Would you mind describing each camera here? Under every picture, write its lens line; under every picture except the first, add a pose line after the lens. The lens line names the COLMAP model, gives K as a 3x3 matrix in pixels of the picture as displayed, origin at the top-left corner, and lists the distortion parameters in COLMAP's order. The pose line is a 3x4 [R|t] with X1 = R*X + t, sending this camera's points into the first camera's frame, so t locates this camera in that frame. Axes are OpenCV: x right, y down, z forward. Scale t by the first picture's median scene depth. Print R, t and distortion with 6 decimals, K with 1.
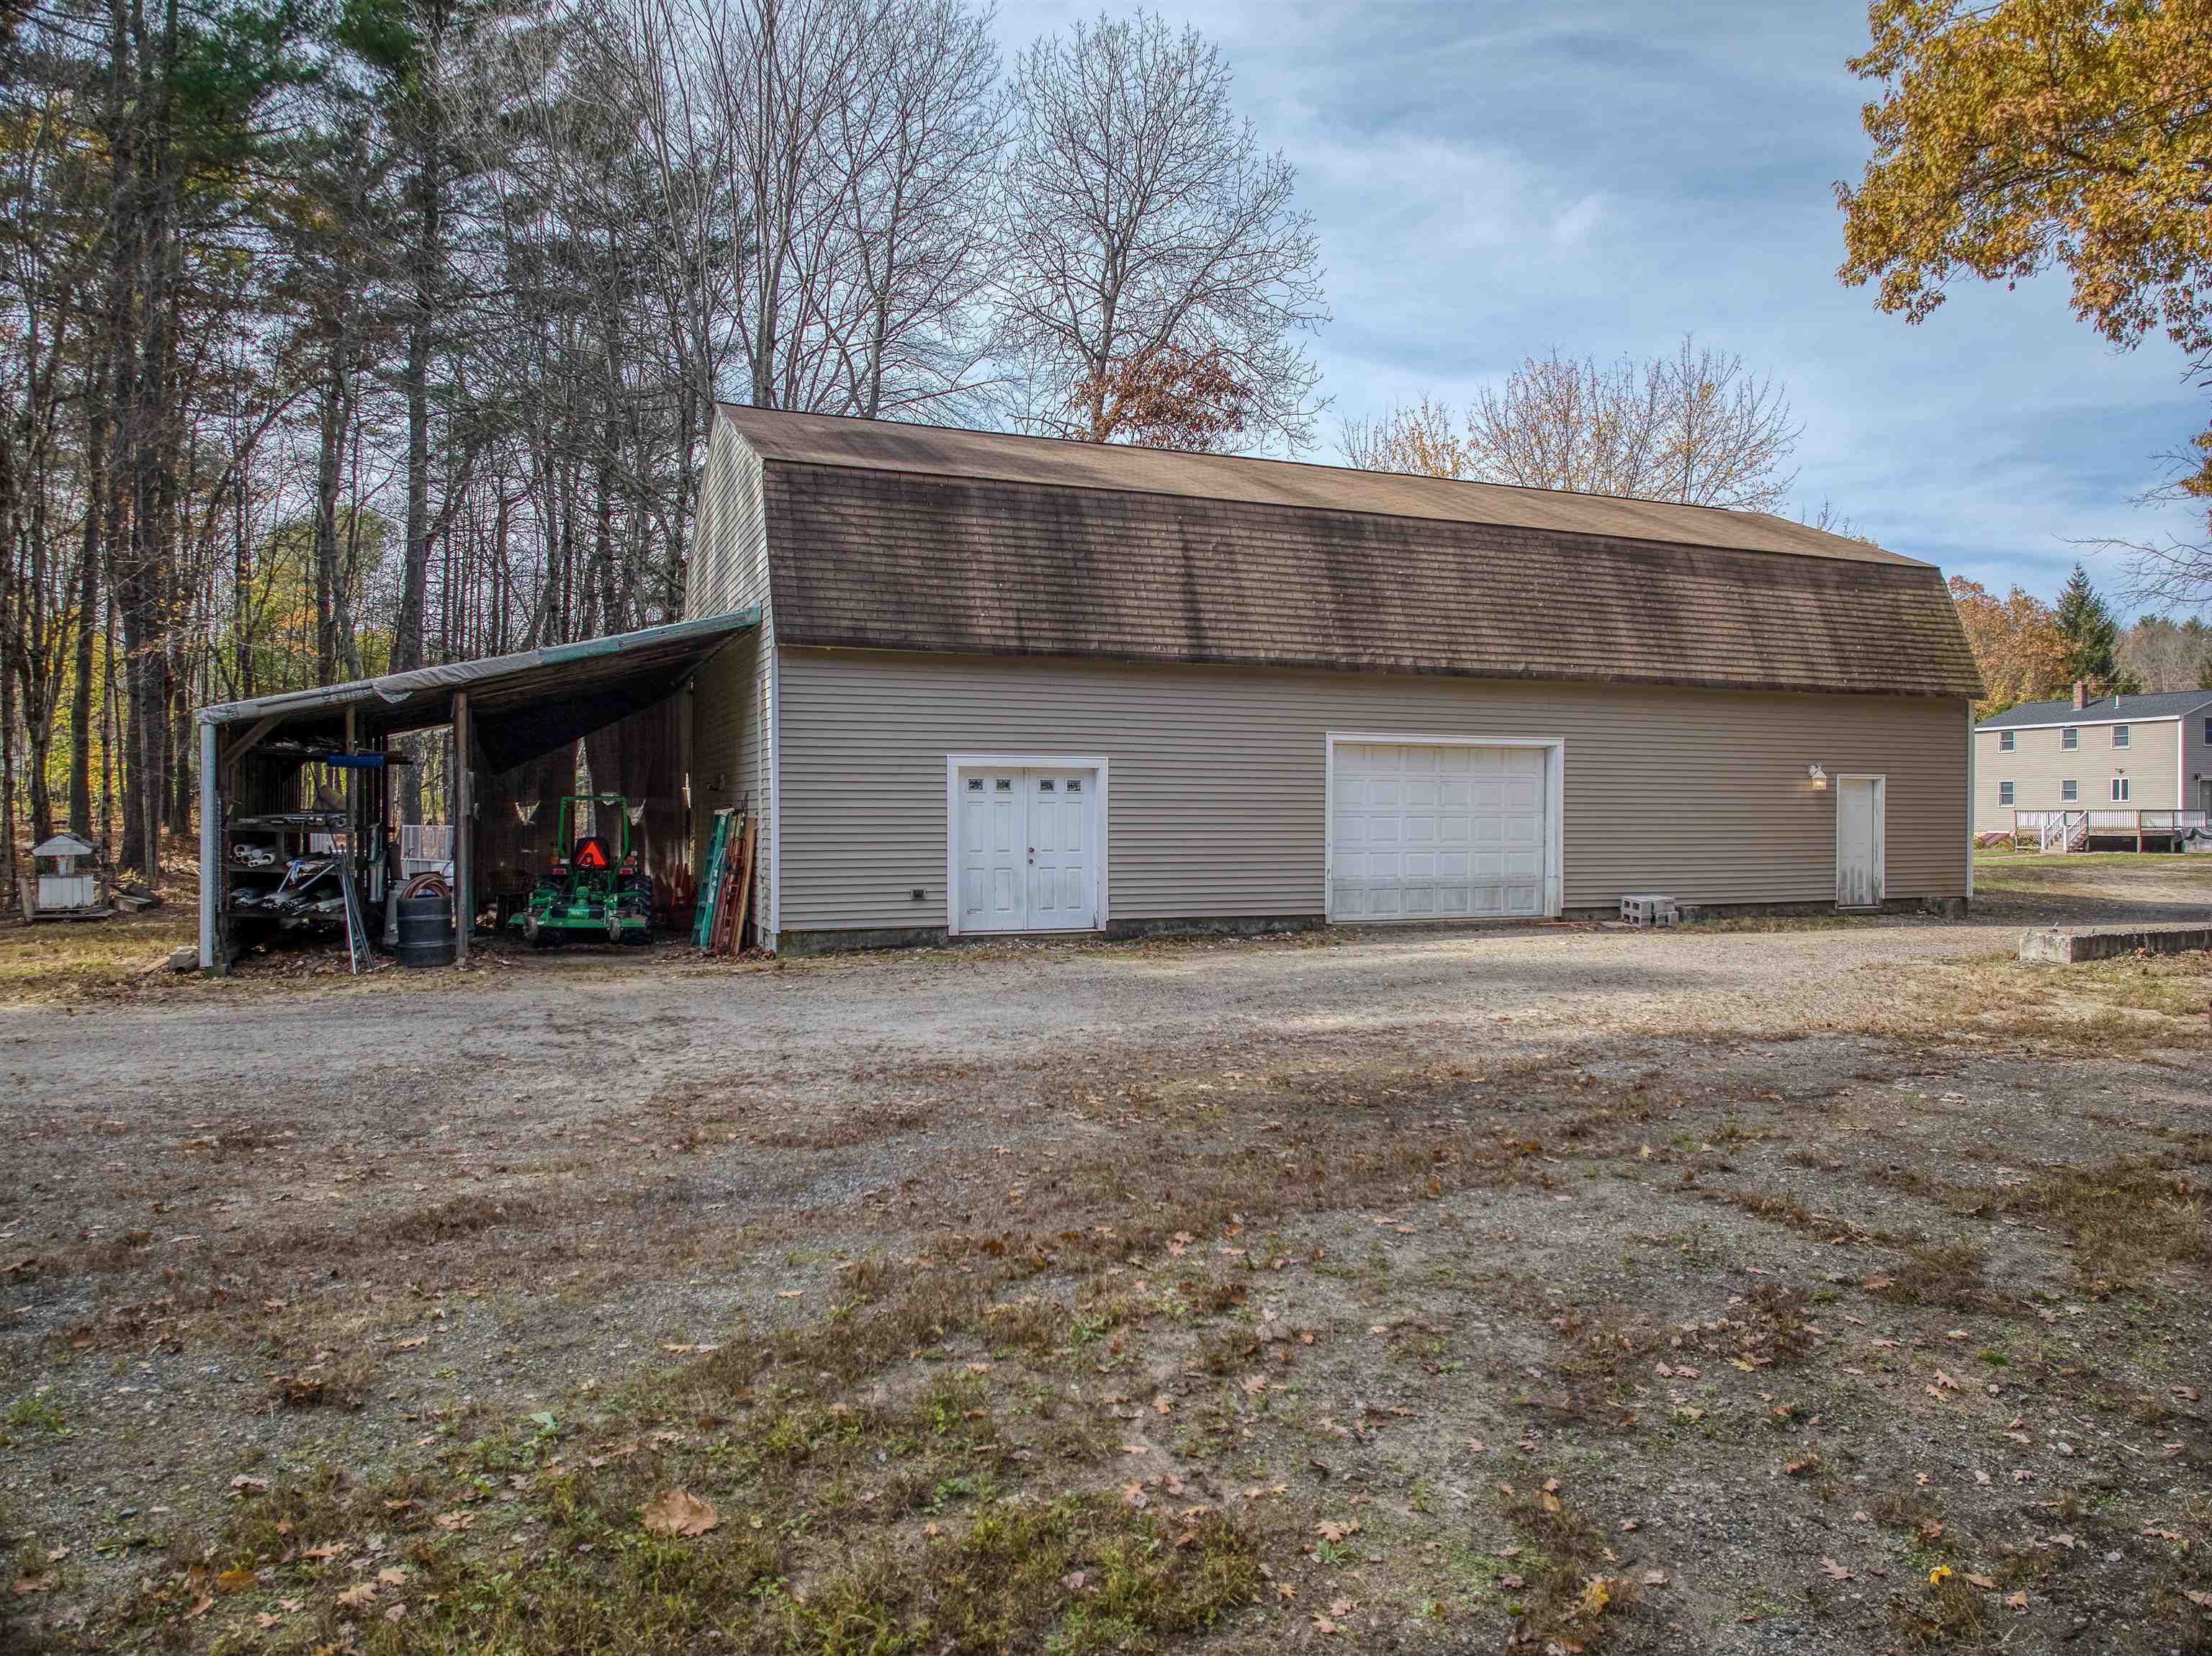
lens RADIAL K [[1530.3, 0, 1111.5], [0, 1530.3, 829.3], [0, 0, 1]] dist [-0.057103, -0.004775]
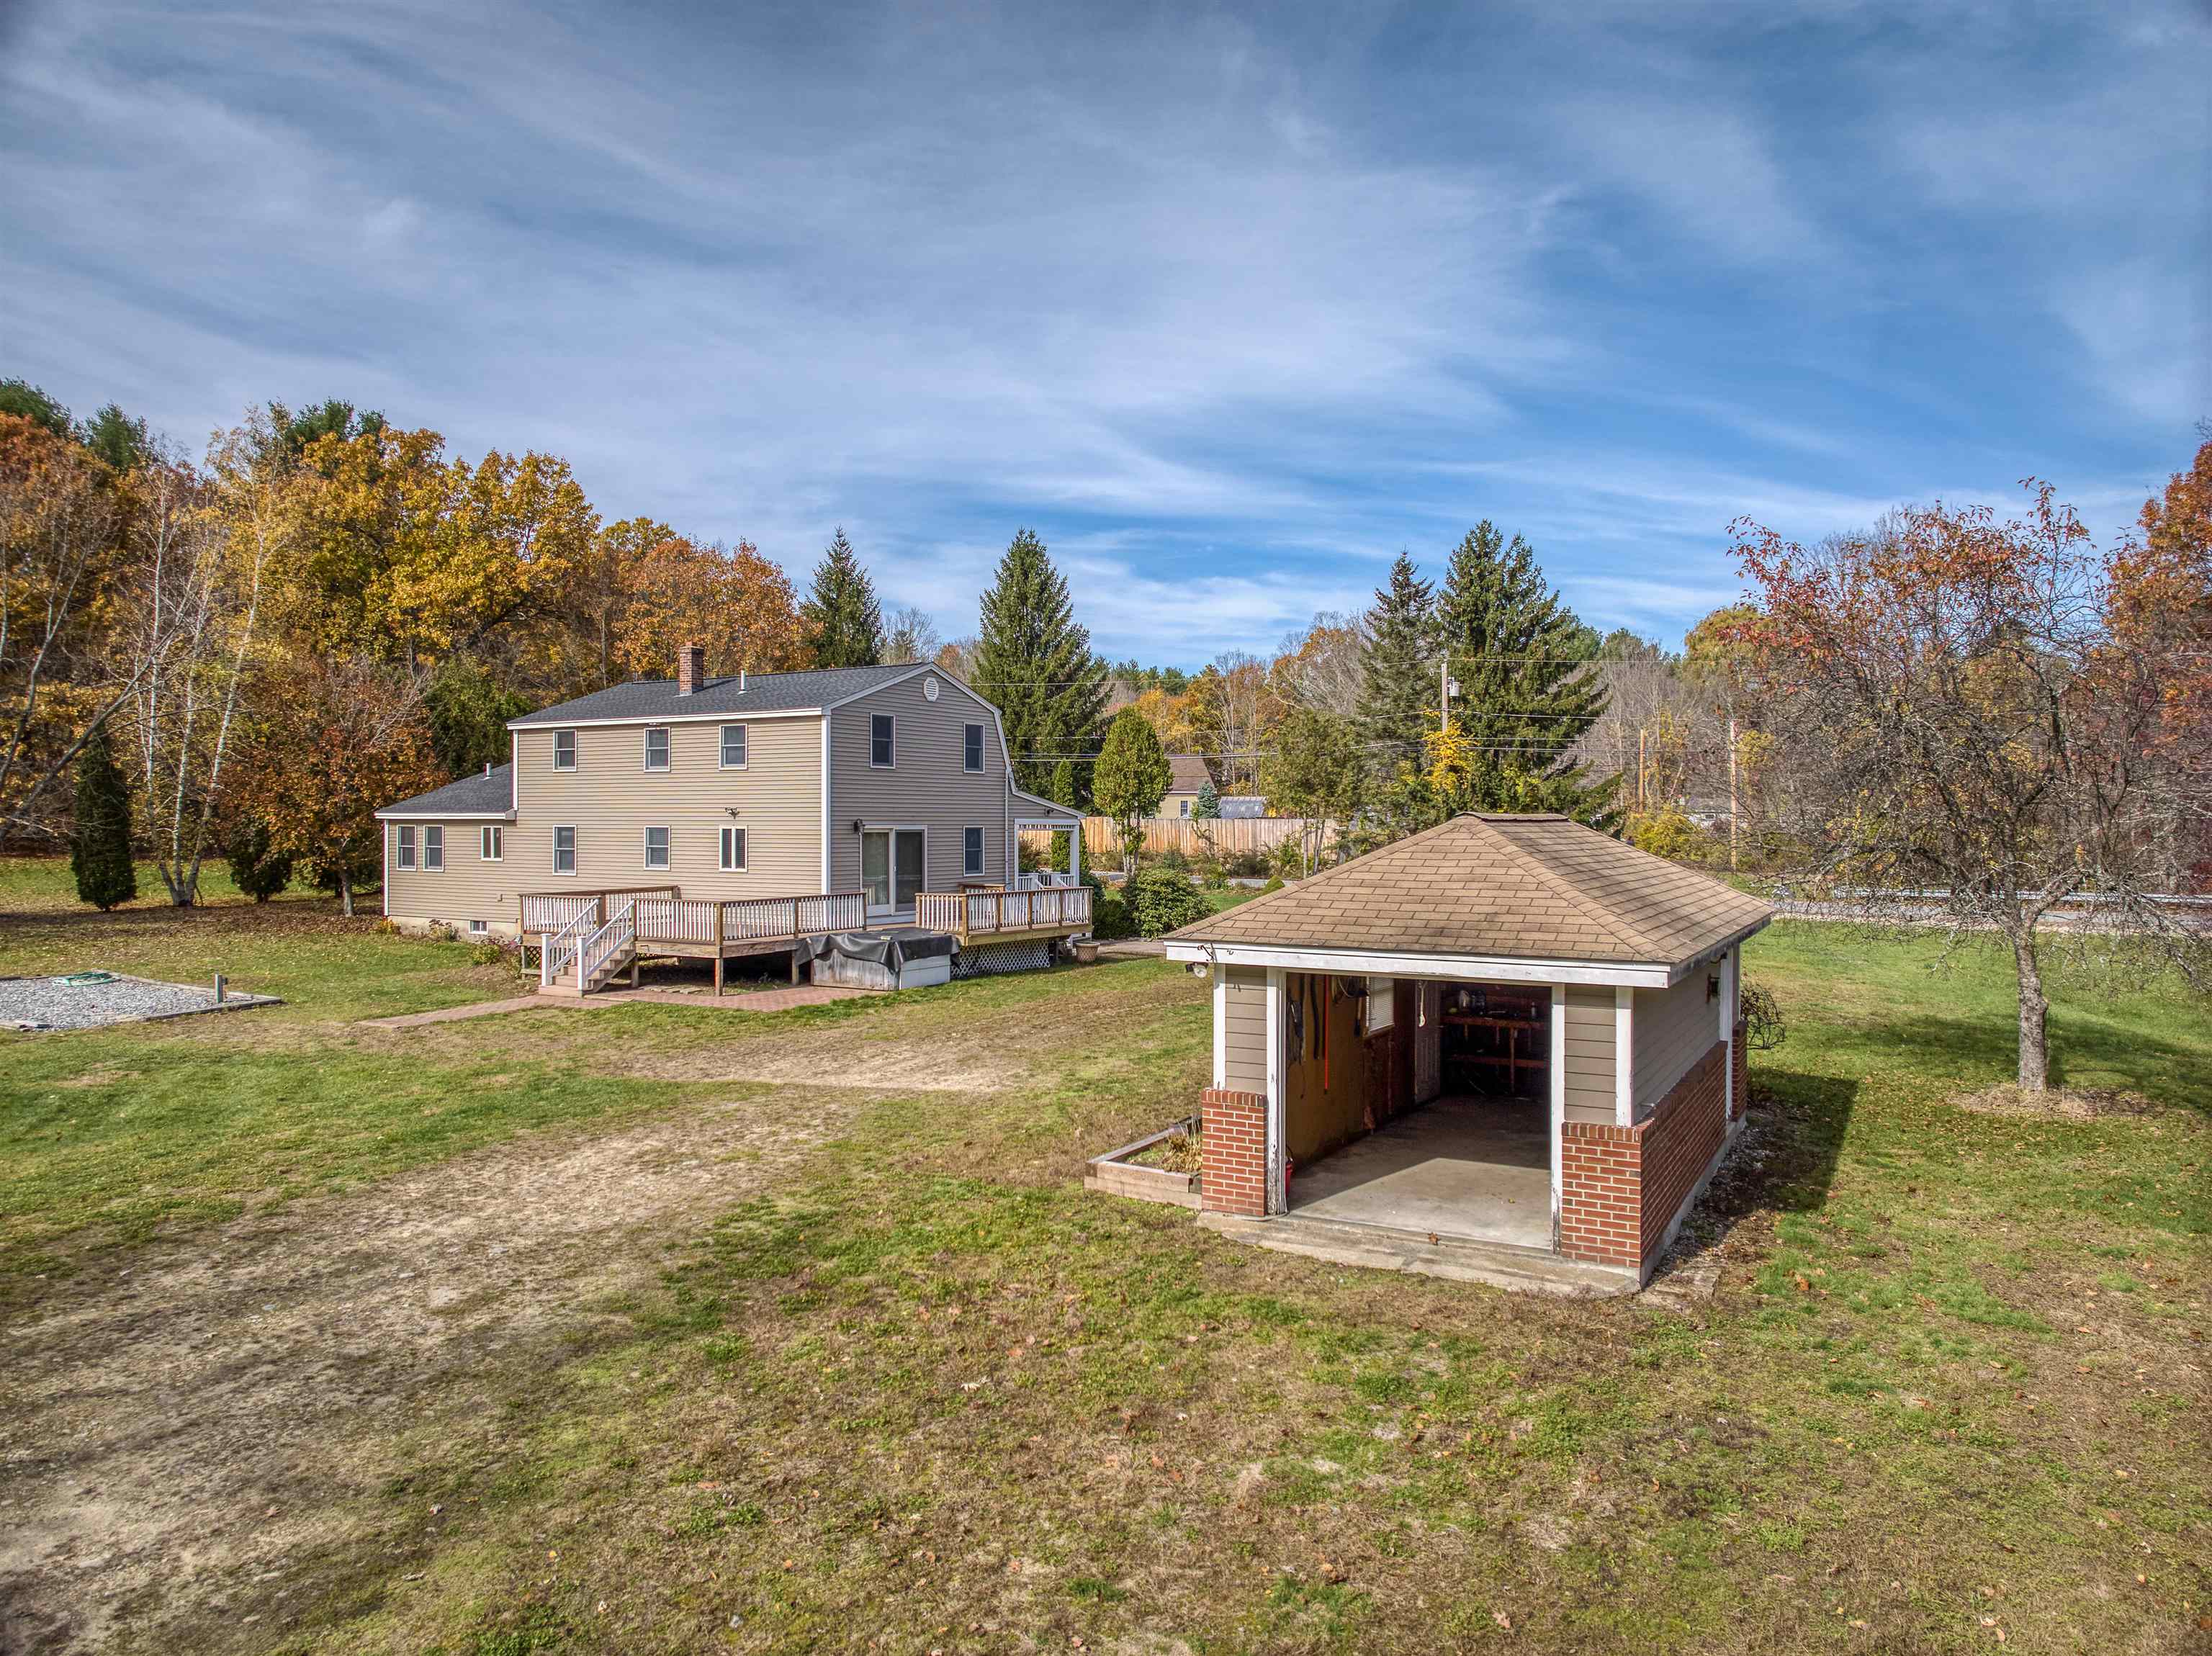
lens RADIAL K [[1530.3, 0, 1097.9], [0, 1530.3, 831.5], [0, 0, 1]] dist [-0.057103, -0.004775]
pose [[0.782688, 0.000287, 0.622414, 0.447533], [0.001725, 0.999995, -0.002630, -0.030974], [-0.622412, 0.003132, 0.782684, 0.506395]]
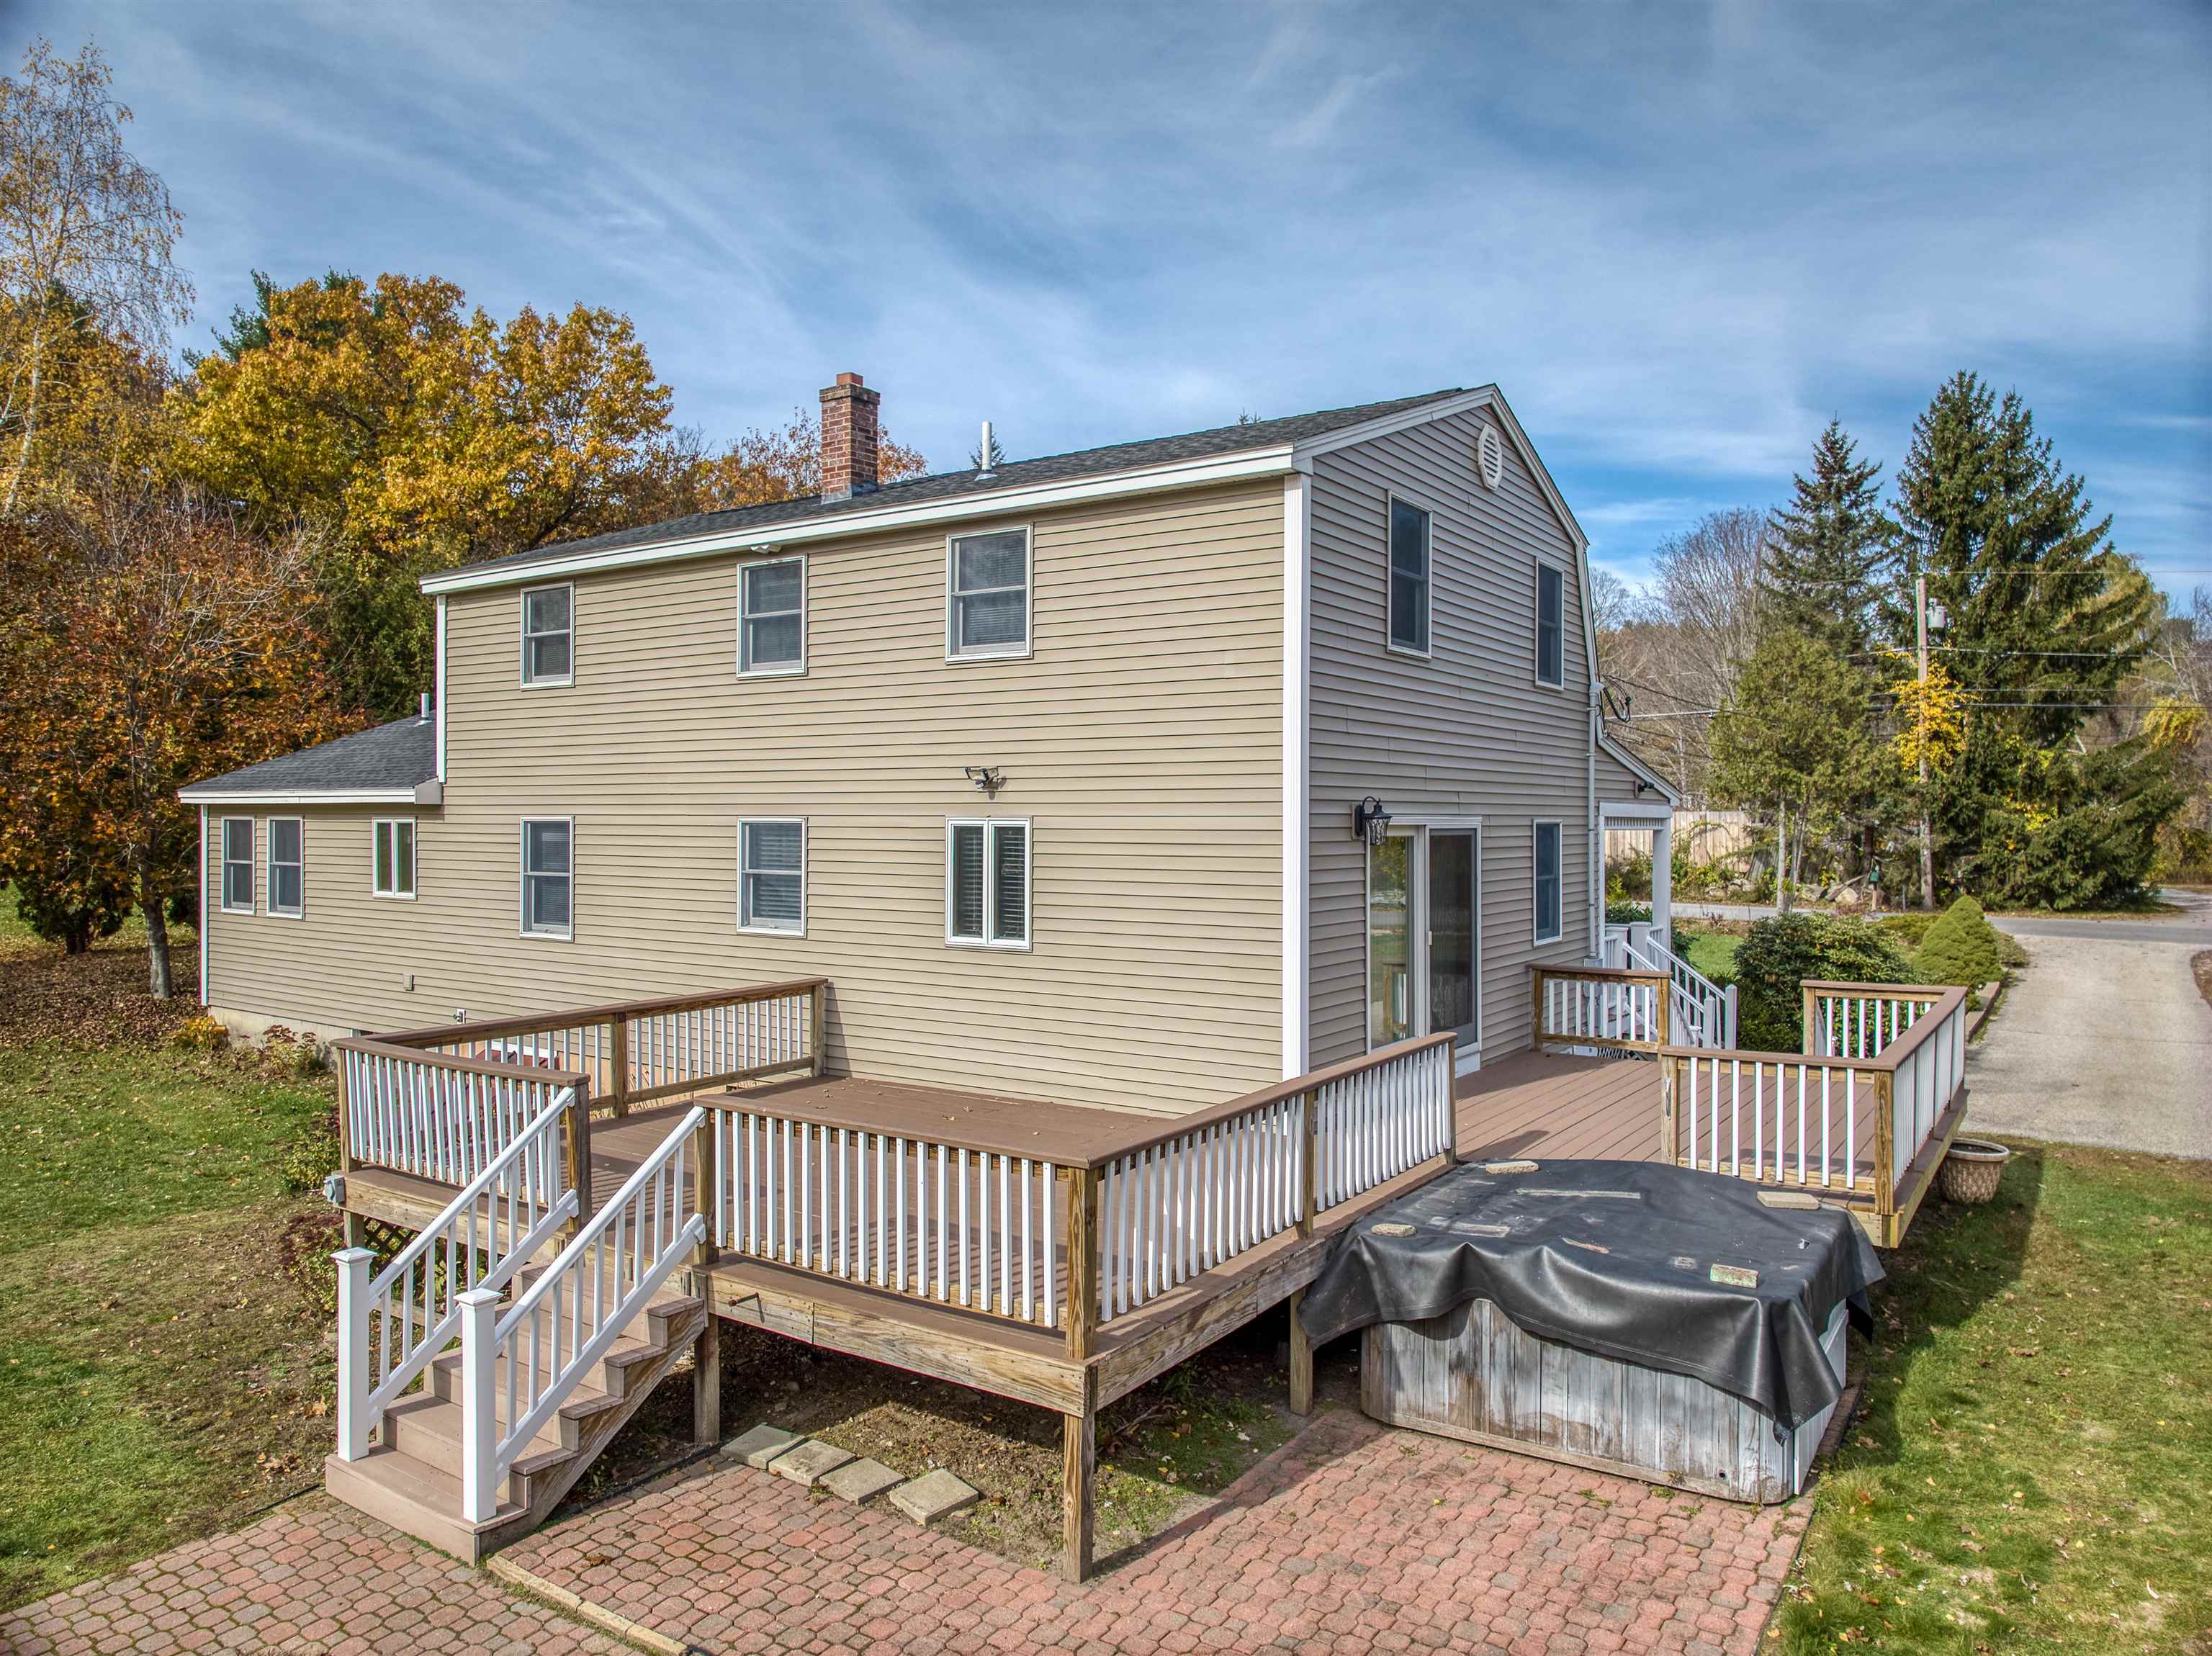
lens RADIAL K [[1530.3, 0, 1110.9], [0, 1530.3, 826.3], [0, 0, 1]] dist [-0.057103, -0.004775]
pose [[0.810180, 0.001383, 0.586179, 0.580662], [0.000723, 0.999994, -0.003359, -0.032946], [-0.586180, 0.003145, 0.810175, 0.839957]]
